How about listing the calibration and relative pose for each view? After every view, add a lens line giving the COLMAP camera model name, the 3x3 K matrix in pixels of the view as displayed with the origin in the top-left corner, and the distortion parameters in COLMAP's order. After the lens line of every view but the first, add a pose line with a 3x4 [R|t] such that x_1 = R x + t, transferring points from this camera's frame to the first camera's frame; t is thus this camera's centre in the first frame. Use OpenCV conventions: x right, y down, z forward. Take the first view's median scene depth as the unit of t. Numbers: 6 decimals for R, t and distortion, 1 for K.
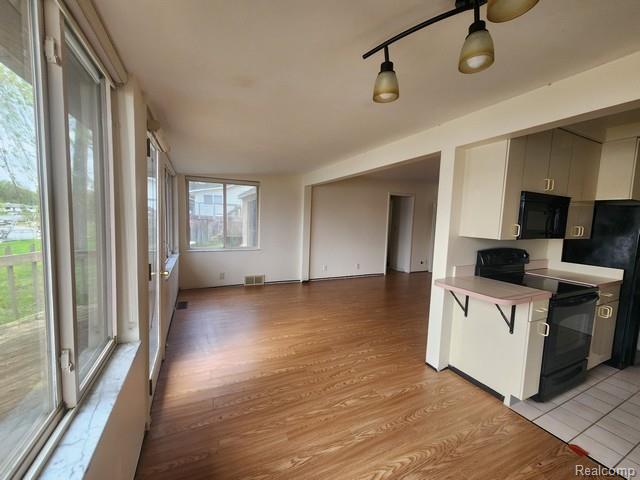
lens RADIAL K [[257.3, 0, 319.8], [0, 257.3, 242.1], [0, 0, 1]] dist [-0.001077, -0.000496]
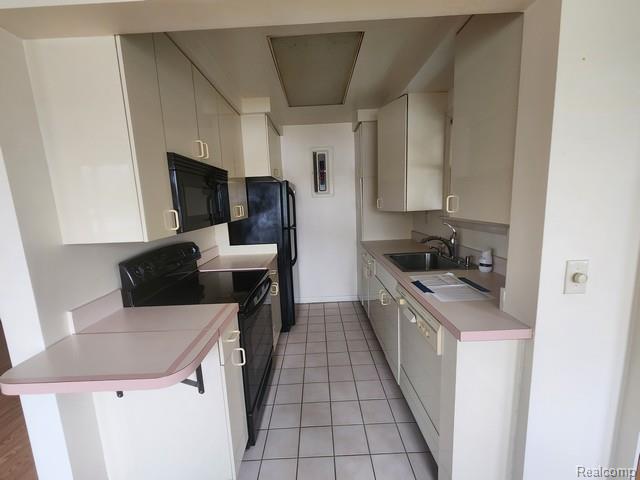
lens RADIAL K [[257.3, 0, 319.8], [0, 257.3, 242.1], [0, 0, 1]] dist [-0.001077, -0.000496]
pose [[0.416226, -0.192454, 0.888660, 0.152787], [0.137878, 0.979401, 0.147527, -0.015208], [-0.898747, 0.061122, 0.434187, 0.182689]]
